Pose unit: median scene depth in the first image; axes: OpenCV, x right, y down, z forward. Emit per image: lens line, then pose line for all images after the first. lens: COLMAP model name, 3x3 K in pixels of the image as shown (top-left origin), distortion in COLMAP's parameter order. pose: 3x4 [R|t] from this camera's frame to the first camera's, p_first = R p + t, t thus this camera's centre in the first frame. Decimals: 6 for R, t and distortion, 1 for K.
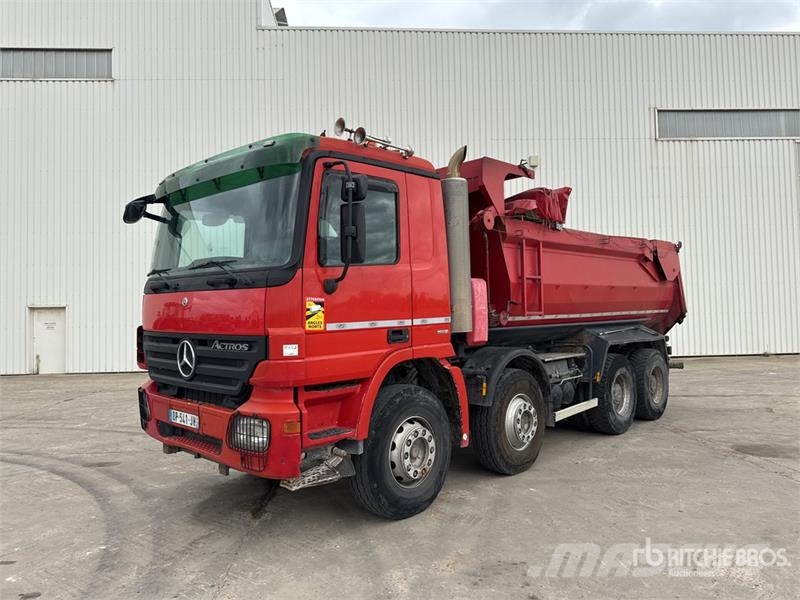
lens RADIAL K [[558.5, 0, 396.7], [0, 558.5, 301.9], [0, 0, 1]] dist [0.059783, -0.081175]
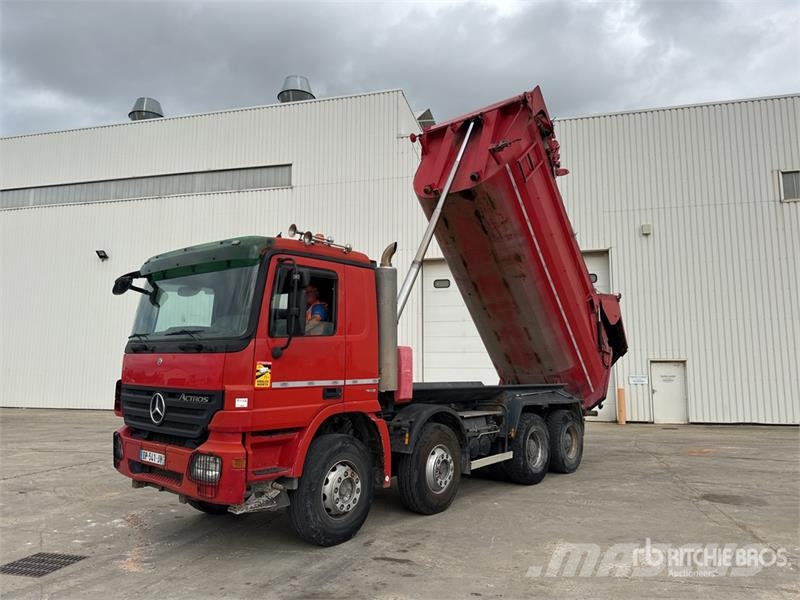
lens RADIAL K [[558.5, 0, 404.6], [0, 558.5, 303.3], [0, 0, 1]] dist [0.059783, -0.081175]
pose [[0.997750, 0.034292, 0.057602, 0.079979], [-0.028508, 0.994739, -0.098397, -0.019545], [-0.060673, 0.096533, 0.993479, -0.259905]]
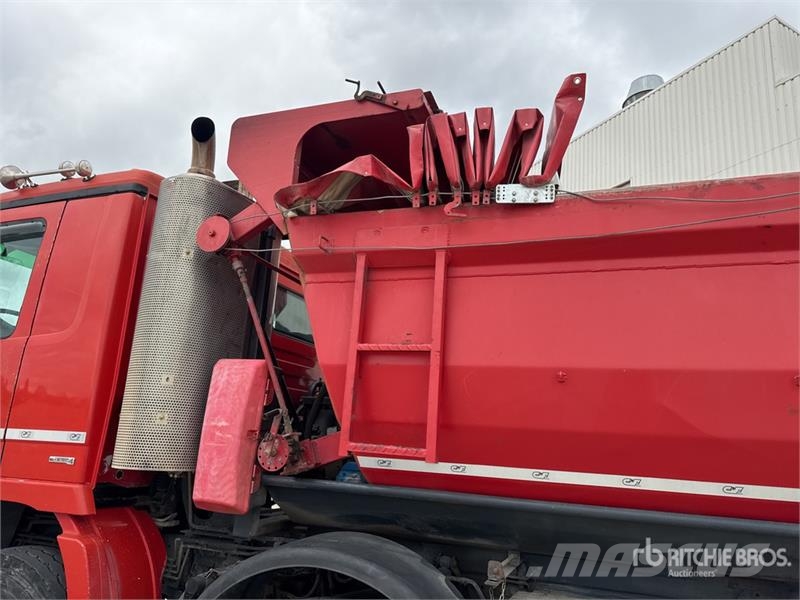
lens RADIAL K [[558.5, 0, 405.5], [0, 558.5, 296.7], [0, 0, 1]] dist [0.059783, -0.081175]
pose [[0.408206, -0.183853, -0.894185, 0.725947], [-0.056653, 0.972520, -0.225822, 0.006094], [0.911130, 0.142840, 0.386572, 1.085425]]
